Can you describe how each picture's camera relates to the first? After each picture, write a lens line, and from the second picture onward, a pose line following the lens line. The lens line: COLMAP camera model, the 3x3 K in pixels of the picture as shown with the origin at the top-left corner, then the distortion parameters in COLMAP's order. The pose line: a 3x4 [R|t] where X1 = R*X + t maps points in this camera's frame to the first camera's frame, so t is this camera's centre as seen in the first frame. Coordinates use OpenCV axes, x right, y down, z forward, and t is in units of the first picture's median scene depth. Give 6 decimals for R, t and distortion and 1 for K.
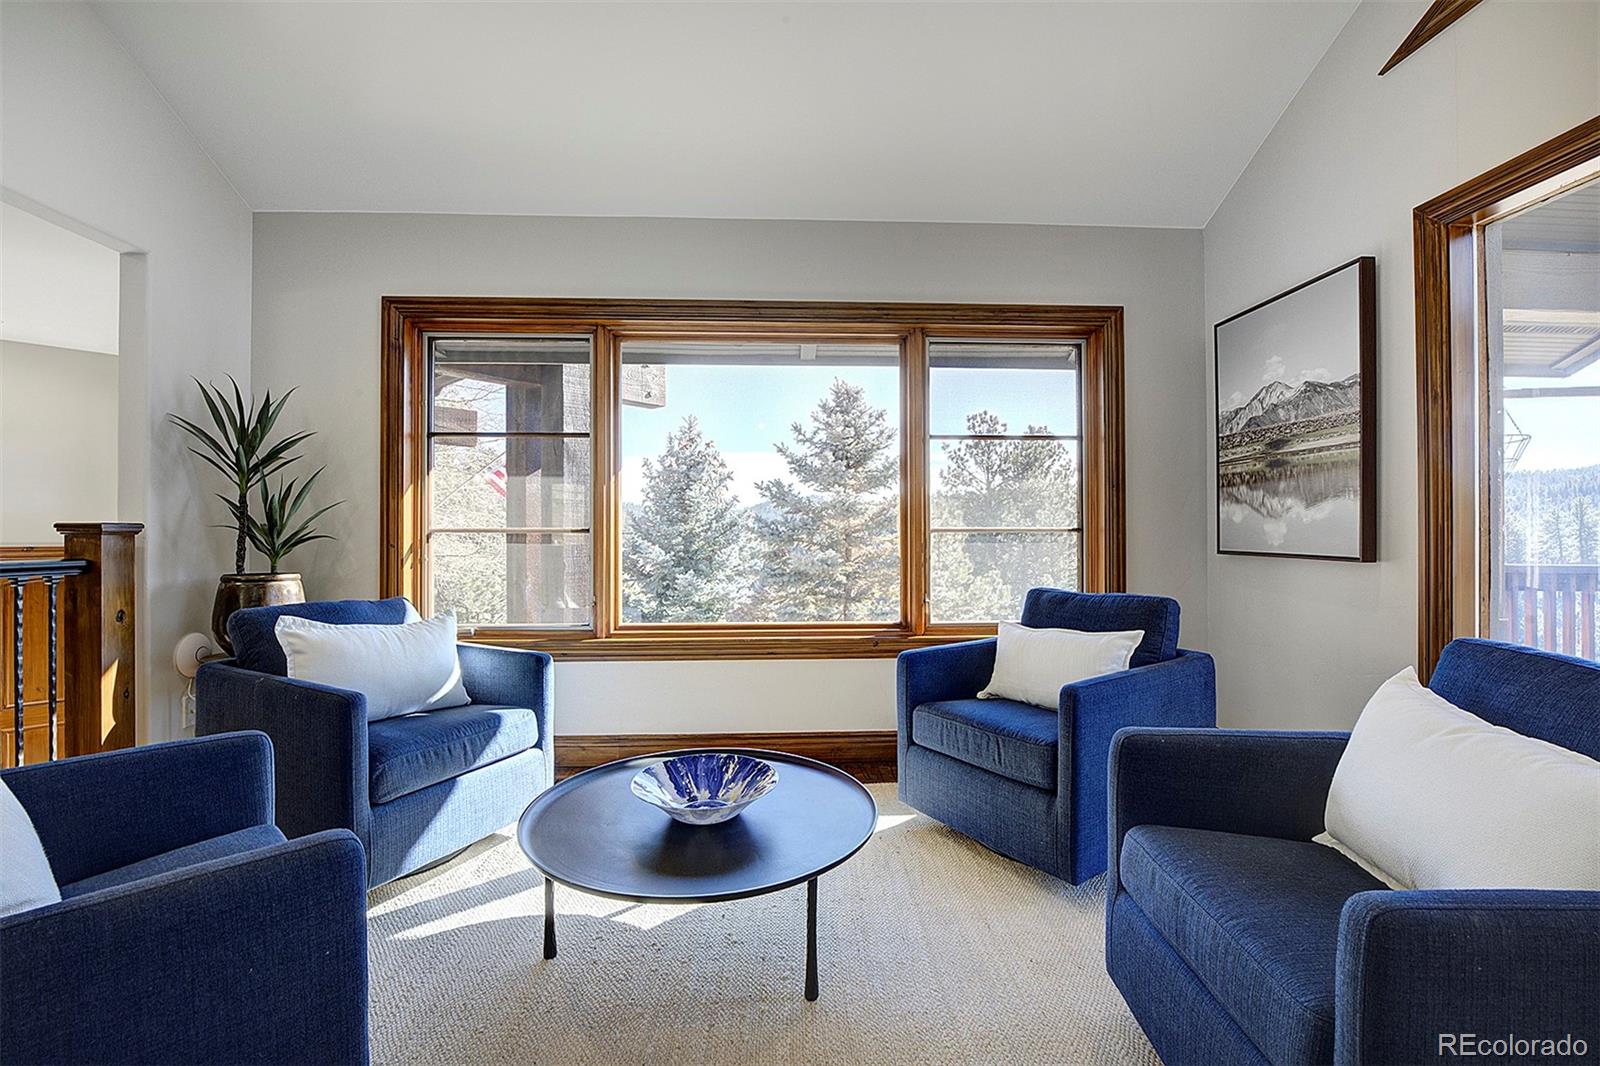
lens RADIAL K [[674.7, 0, 799.1], [0, 674.7, 523.0], [0, 0, 1]] dist [-0.014710, 0.000361]
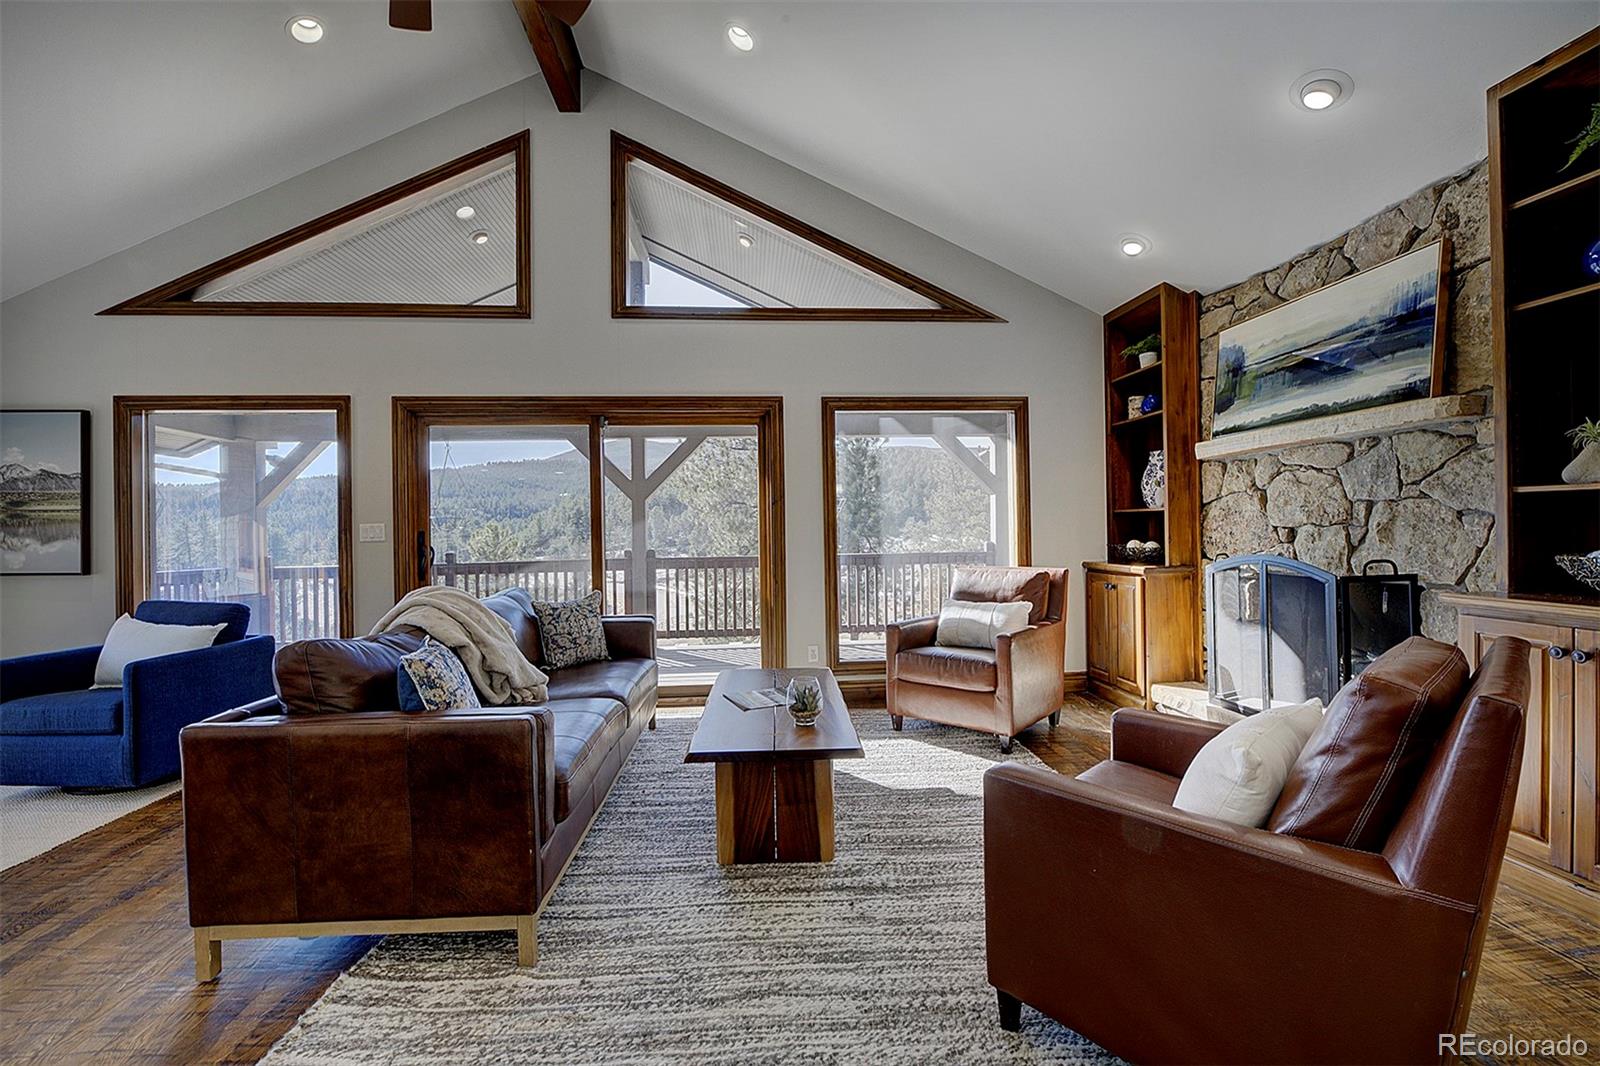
lens RADIAL K [[674.7, 0, 799.0], [0, 674.7, 527.8], [0, 0, 1]] dist [-0.014710, 0.000361]
pose [[-0.025370, 0.002828, 0.999674, -0.985494], [0.003367, 0.999991, -0.002743, -0.057238], [-0.999672, 0.003296, -0.025380, -0.885888]]
